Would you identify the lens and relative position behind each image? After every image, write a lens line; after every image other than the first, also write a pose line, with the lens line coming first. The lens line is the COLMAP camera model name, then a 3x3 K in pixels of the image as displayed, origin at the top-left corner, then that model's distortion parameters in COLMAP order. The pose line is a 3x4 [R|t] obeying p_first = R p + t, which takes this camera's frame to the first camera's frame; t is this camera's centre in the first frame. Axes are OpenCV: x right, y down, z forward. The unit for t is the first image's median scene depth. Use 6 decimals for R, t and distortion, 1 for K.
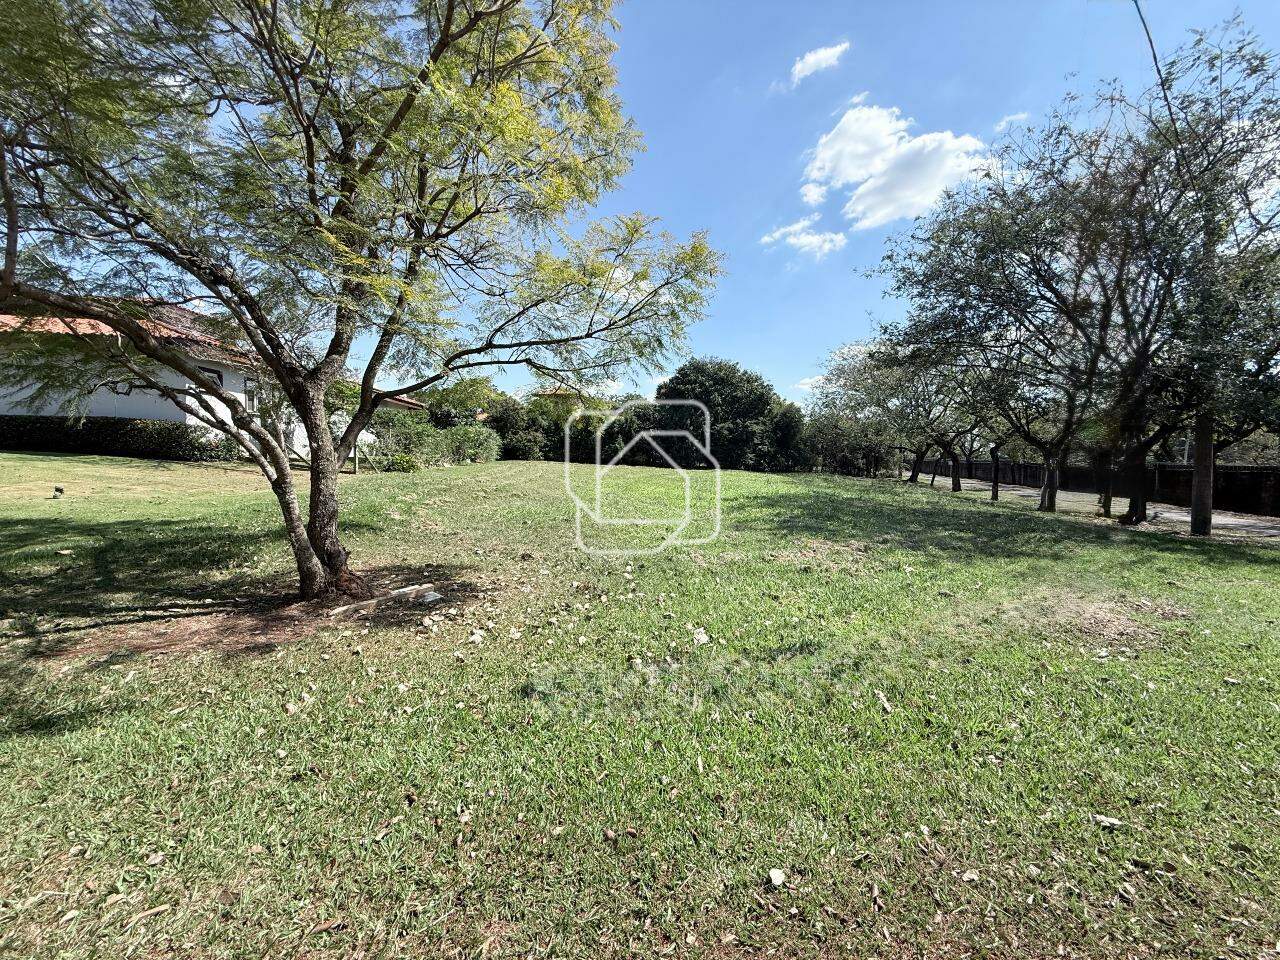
lens RADIAL K [[504.7, 0, 634.8], [0, 504.7, 478.4], [0, 0, 1]] dist [-0.002417, 0.000294]
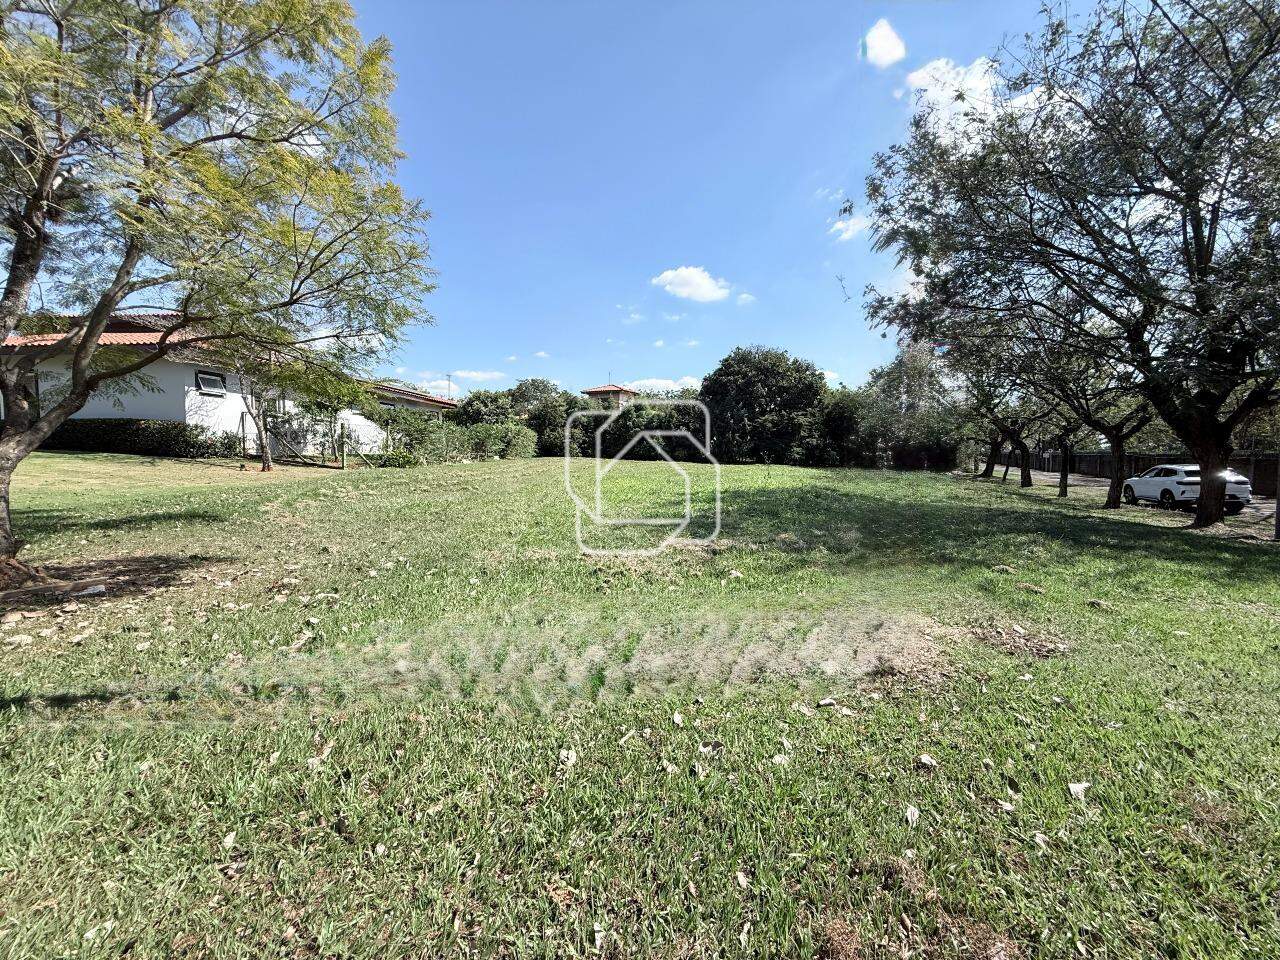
lens RADIAL K [[504.7, 0, 636.5], [0, 504.7, 479.2], [0, 0, 1]] dist [-0.002417, 0.000294]
pose [[0.987445, -0.003274, -0.157931, 0.209130], [0.004225, 0.999975, 0.005687, 0.008576], [0.157908, -0.006283, 0.987434, 0.070904]]
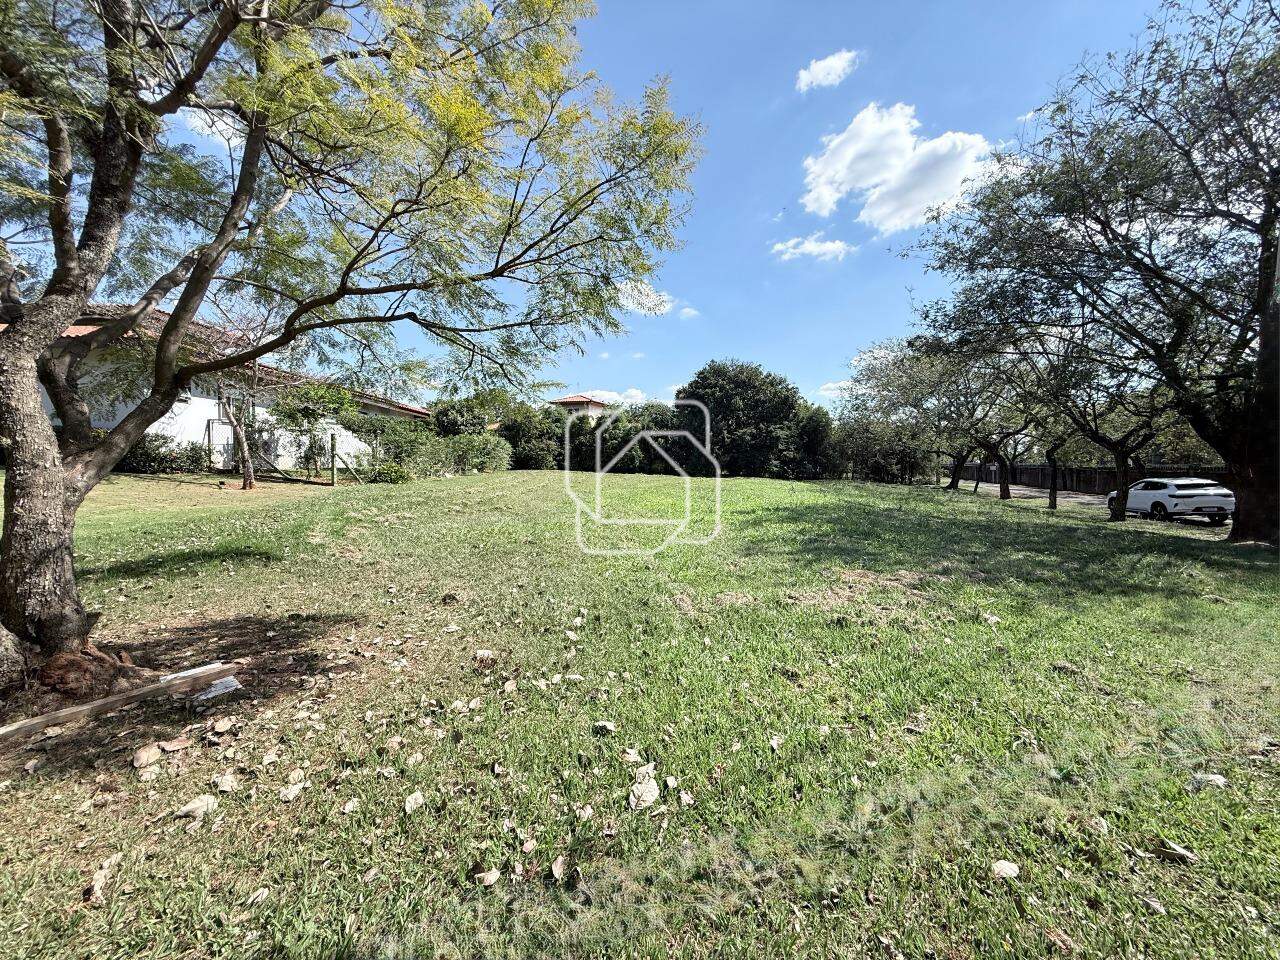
lens RADIAL K [[504.7, 0, 635.5], [0, 504.7, 479.0], [0, 0, 1]] dist [-0.002417, 0.000294]
pose [[0.998738, -0.008977, -0.049415, 0.038066], [0.008167, 0.999830, -0.016551, -0.001422], [0.049555, 0.016127, 0.998641, 0.116858]]
